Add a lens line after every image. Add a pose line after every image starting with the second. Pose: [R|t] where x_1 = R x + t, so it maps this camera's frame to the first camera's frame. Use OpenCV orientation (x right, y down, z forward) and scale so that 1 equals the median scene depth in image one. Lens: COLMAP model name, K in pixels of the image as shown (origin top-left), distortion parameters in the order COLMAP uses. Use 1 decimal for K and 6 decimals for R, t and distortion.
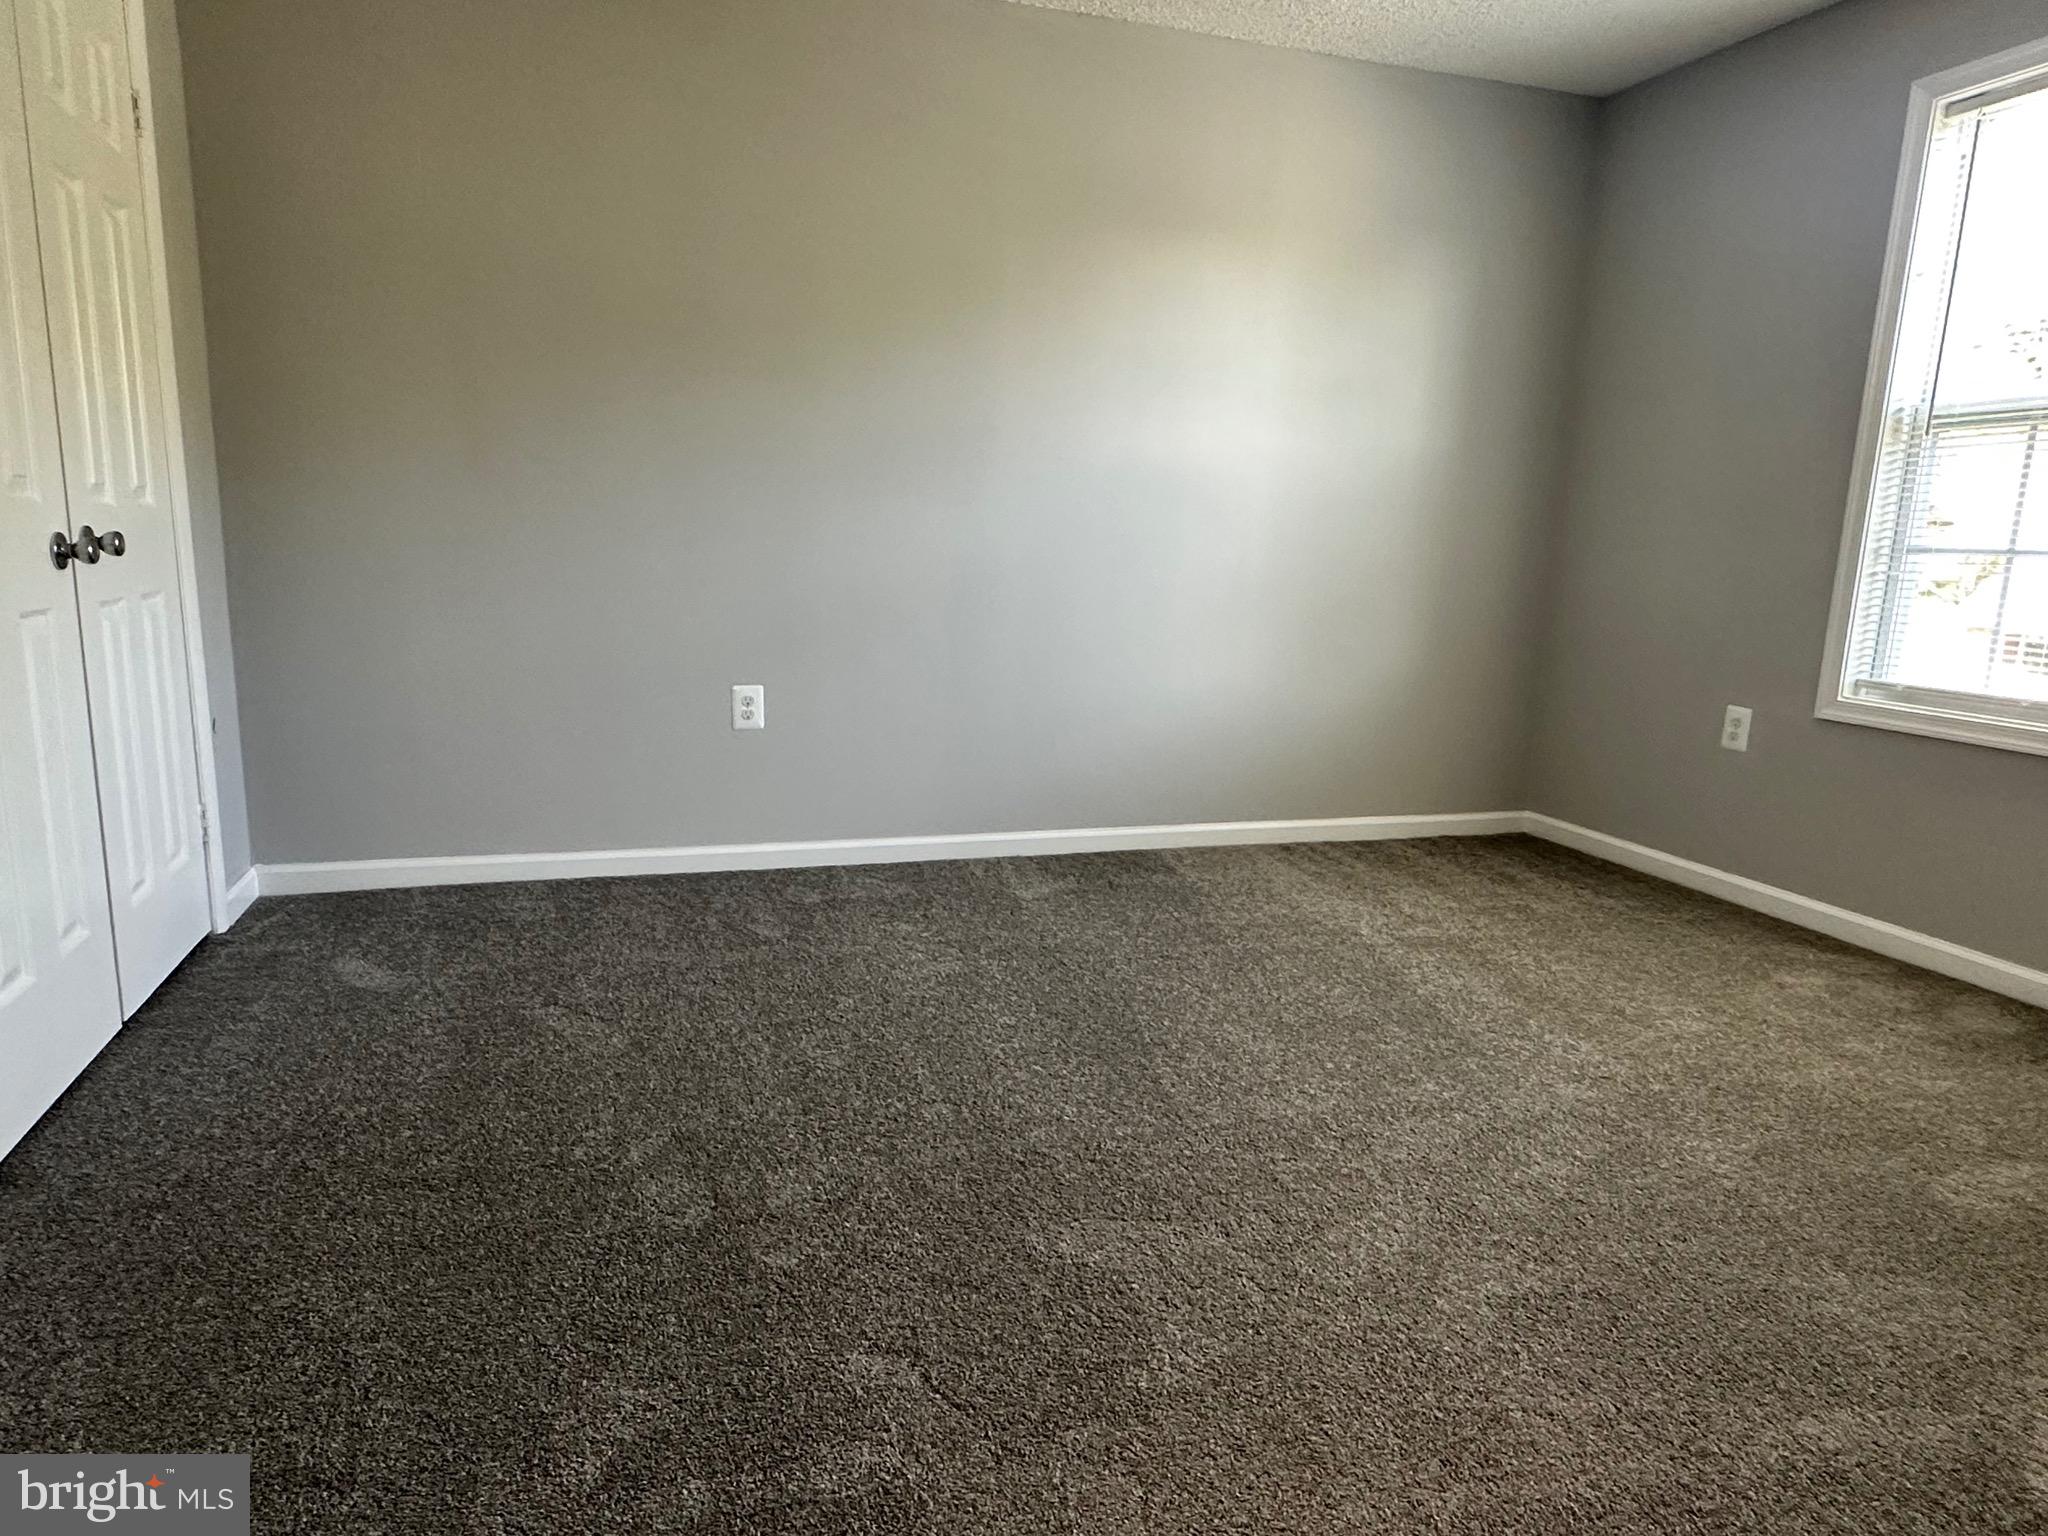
lens RADIAL K [[1293.6, 0, 1018.9], [0, 1293.6, 784.7], [0, 0, 1]] dist [-0.002778, 0.000912]
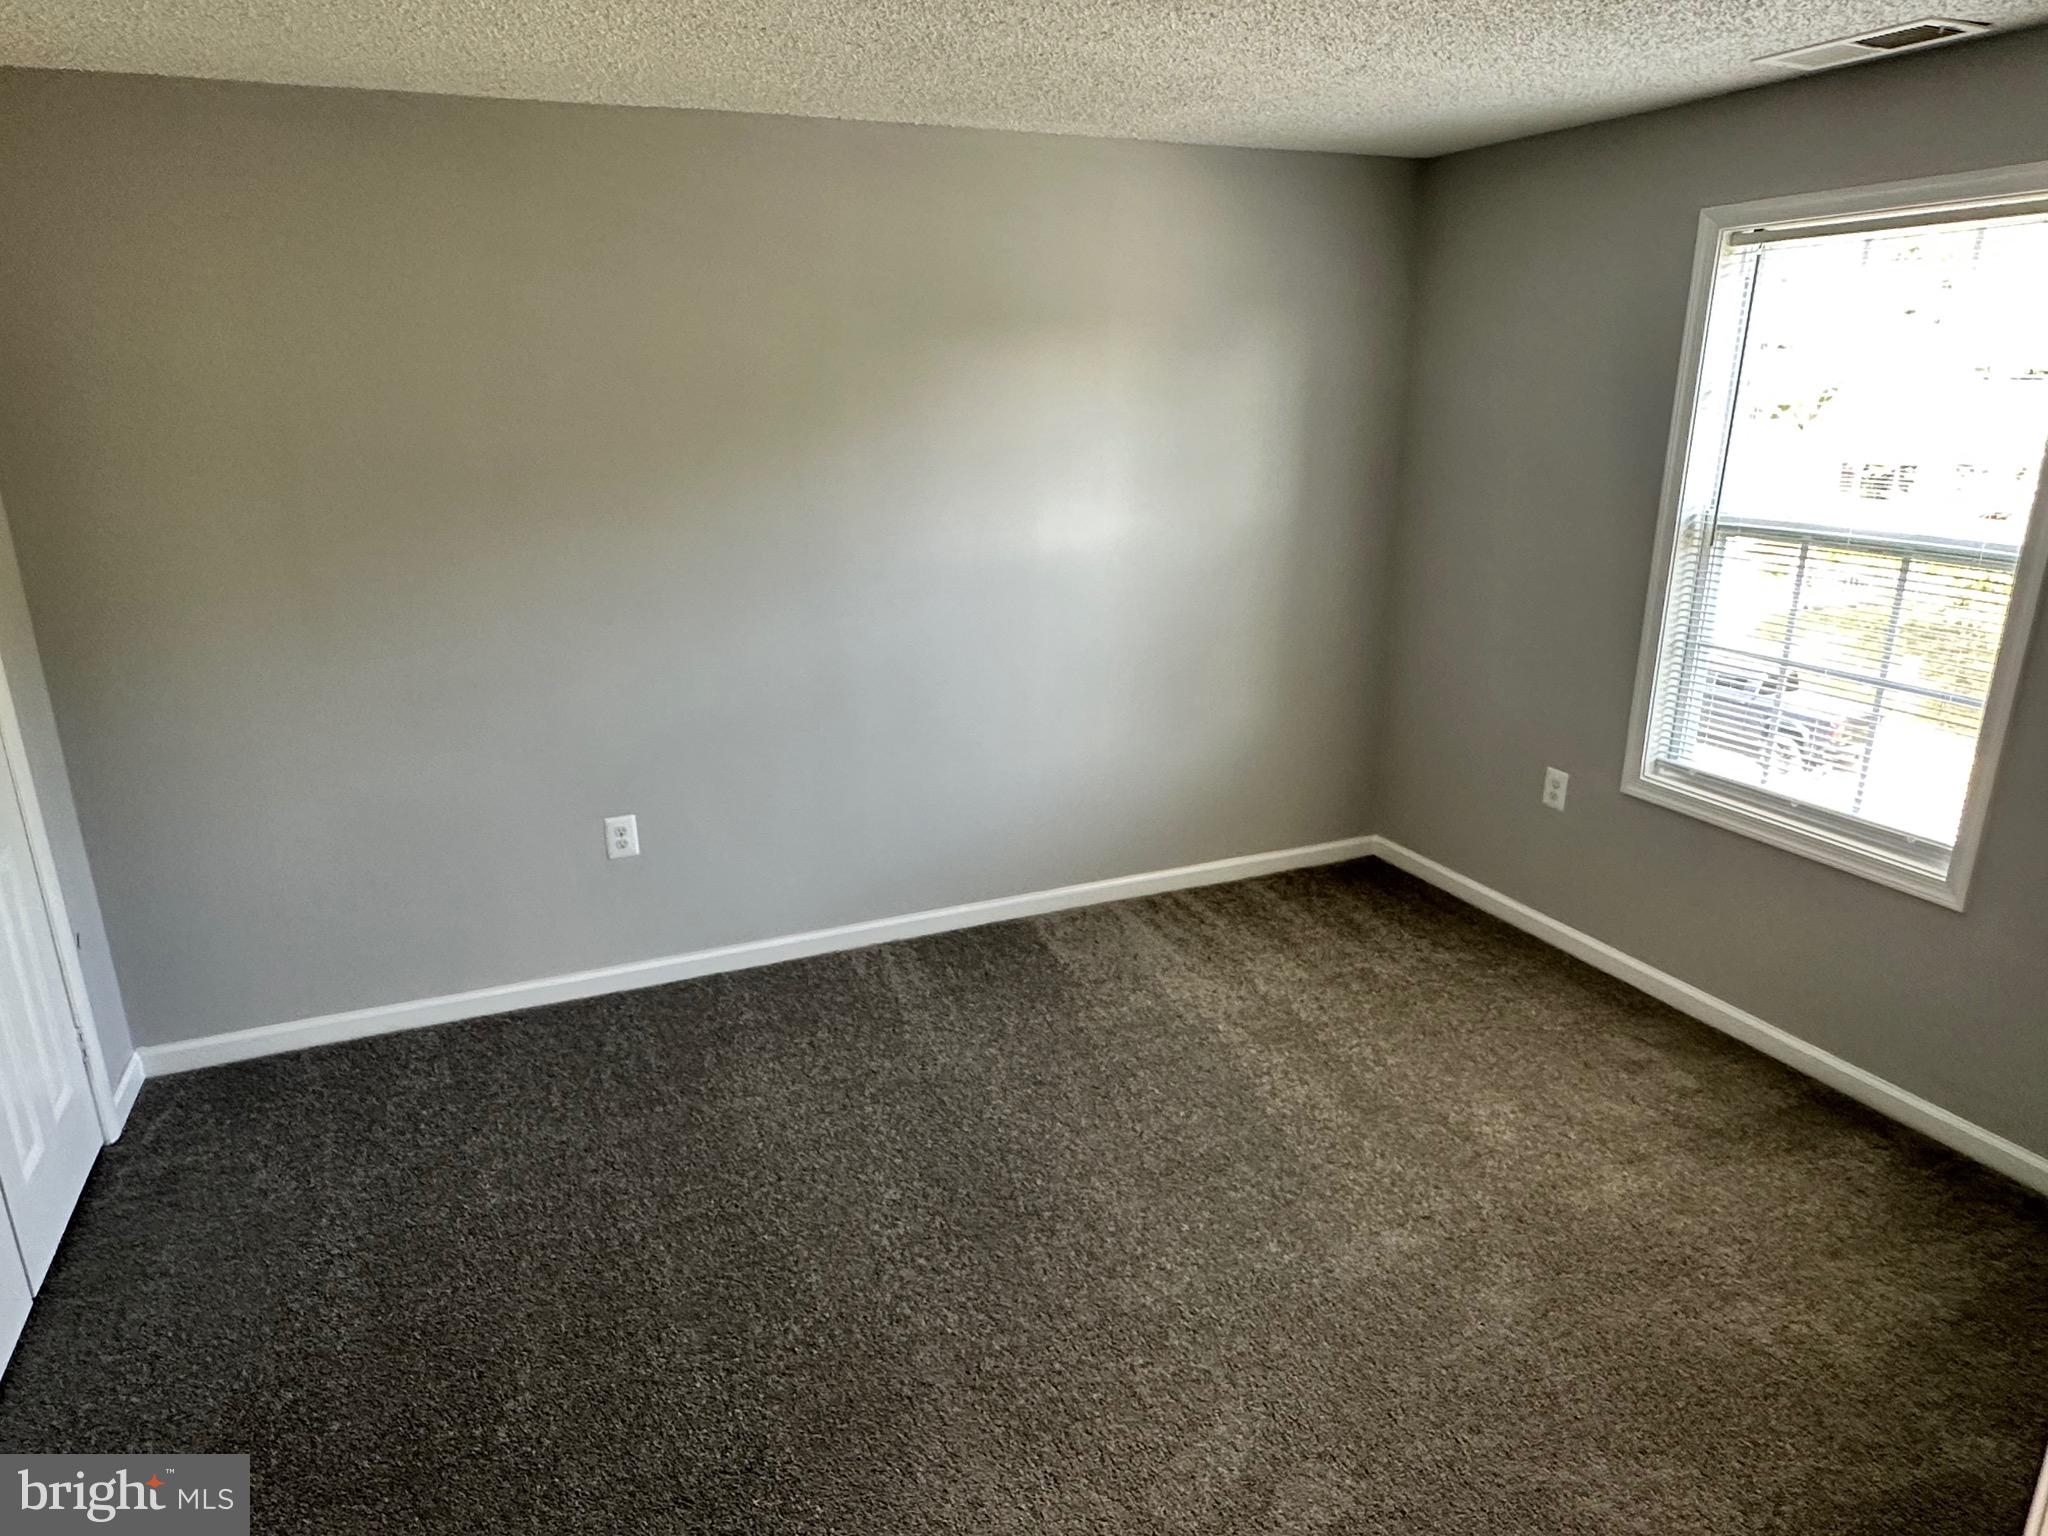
lens RADIAL K [[1293.6, 0, 1021.0], [0, 1293.6, 780.7], [0, 0, 1]] dist [-0.002778, 0.000912]
pose [[0.994542, -0.065654, 0.081097, 0.029687], [0.056674, 0.992484, 0.108460, -0.247285], [-0.087608, -0.103272, 0.990787, -0.041430]]
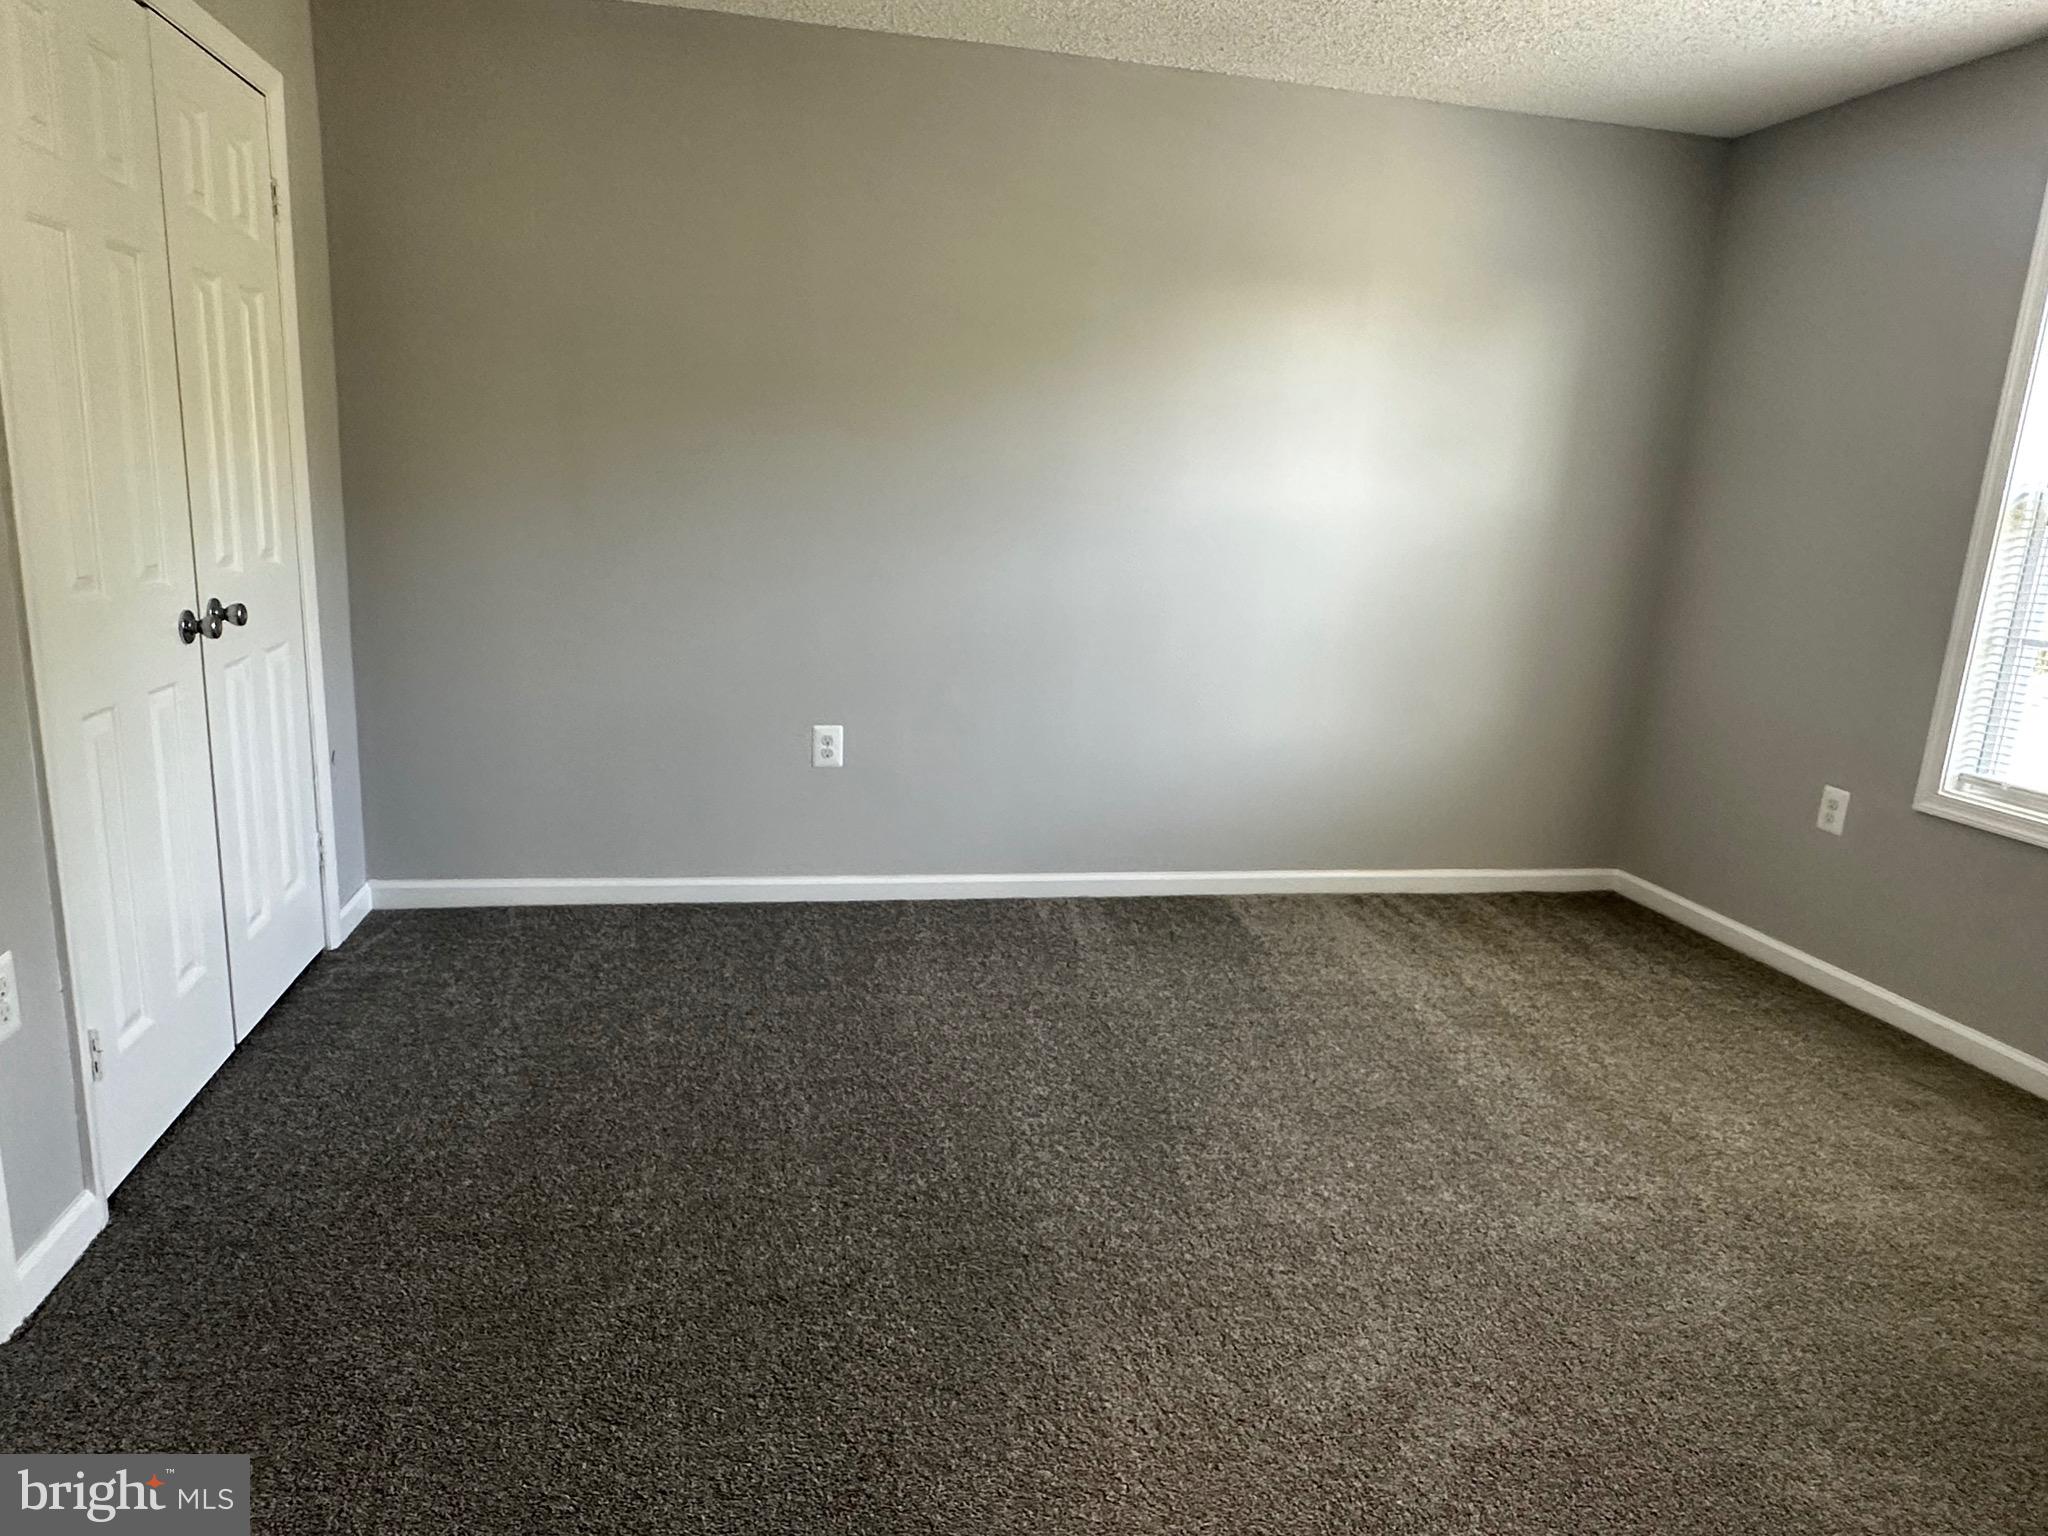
lens RADIAL K [[1293.6, 0, 1019.8], [0, 1293.6, 780.2], [0, 0, 1]] dist [-0.002778, 0.000912]
pose [[0.994264, 0.045071, -0.096990, 0.057381], [-0.042723, 0.998744, 0.026157, -0.083513], [0.098047, -0.021864, 0.994942, -0.022123]]
